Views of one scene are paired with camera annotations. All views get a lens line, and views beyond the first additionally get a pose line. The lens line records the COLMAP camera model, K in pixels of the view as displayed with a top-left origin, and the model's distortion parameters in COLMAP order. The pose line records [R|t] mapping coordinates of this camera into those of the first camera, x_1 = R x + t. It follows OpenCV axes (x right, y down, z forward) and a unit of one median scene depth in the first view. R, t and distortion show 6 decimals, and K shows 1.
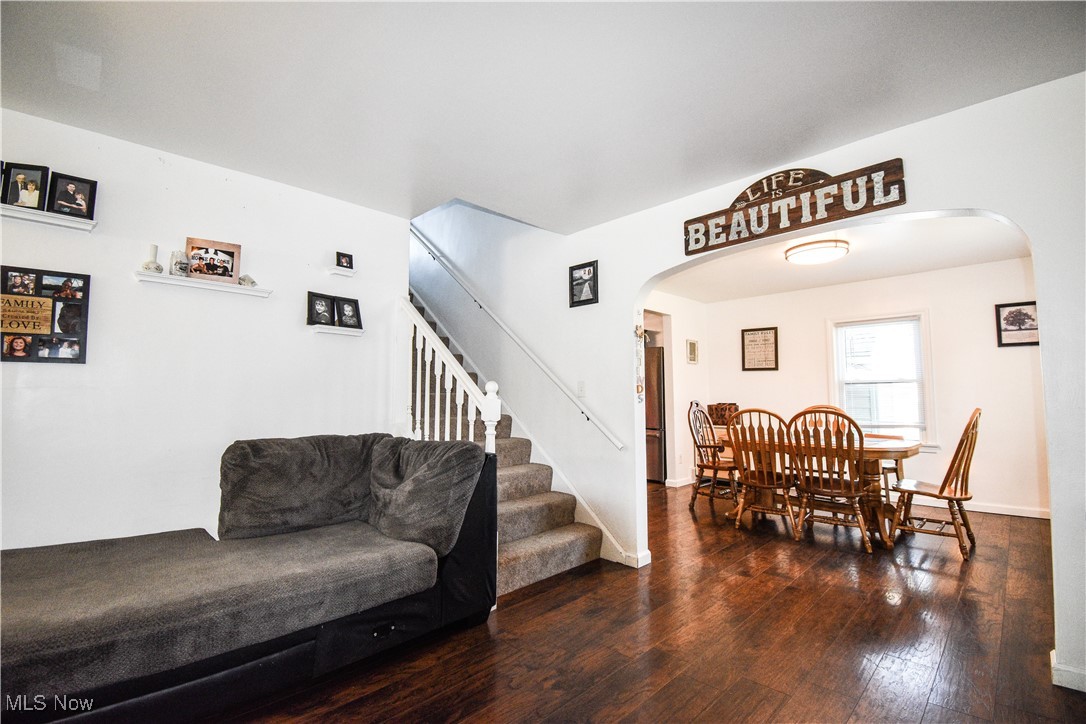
lens RADIAL K [[491.0, 0, 542.8], [0, 491.0, 361.3], [0, 0, 1]] dist [0.000386, 0.000086]
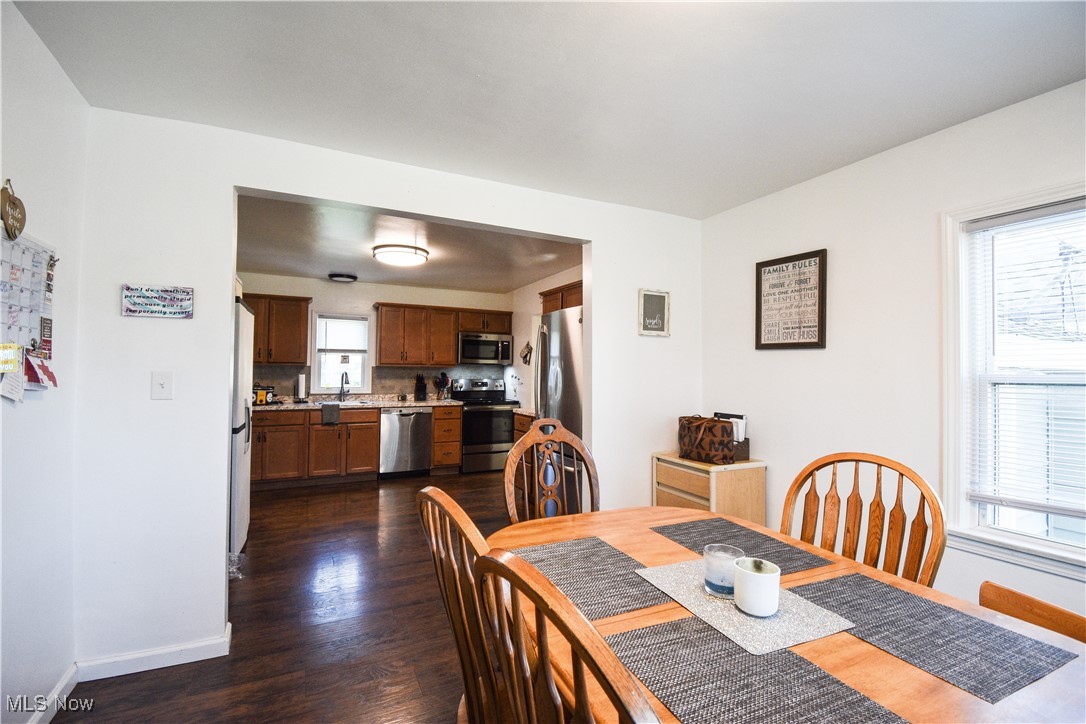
lens RADIAL K [[491.0, 0, 542.4], [0, 491.0, 365.1], [0, 0, 1]] dist [0.000386, 0.000086]
pose [[0.943323, 0.004445, -0.331845, 0.376366], [0.015280, 0.998268, 0.056806, 0.004463], [0.331523, -0.058657, 0.941622, 0.485840]]
